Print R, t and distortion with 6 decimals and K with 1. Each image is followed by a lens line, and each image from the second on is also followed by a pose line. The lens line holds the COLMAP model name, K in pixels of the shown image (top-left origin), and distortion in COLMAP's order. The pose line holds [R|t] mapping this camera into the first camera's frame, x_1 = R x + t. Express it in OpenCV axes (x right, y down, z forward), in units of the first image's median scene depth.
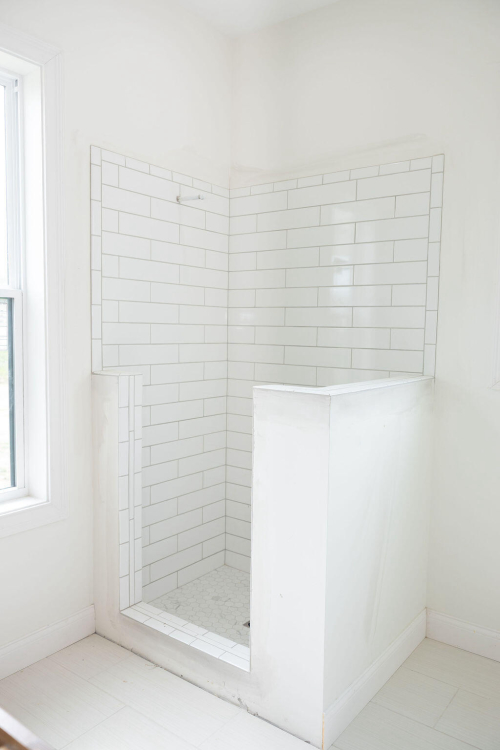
lens RADIAL K [[582.0, 0, 250.0], [0, 582.0, 375.0], [0, 0, 1]] dist [0.006932, 0.003199]
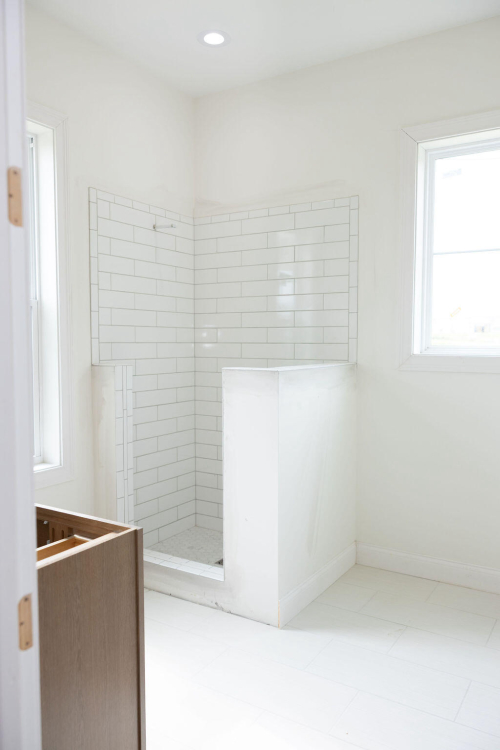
lens RADIAL K [[582.0, 0, 250.0], [0, 582.0, 375.0], [0, 0, 1]] dist [0.006932, 0.003199]
pose [[0.996054, -0.021205, 0.086174, -0.037847], [0.022924, 0.999556, -0.019009, 0.050119], [-0.085733, 0.020910, 0.996099, -0.291462]]
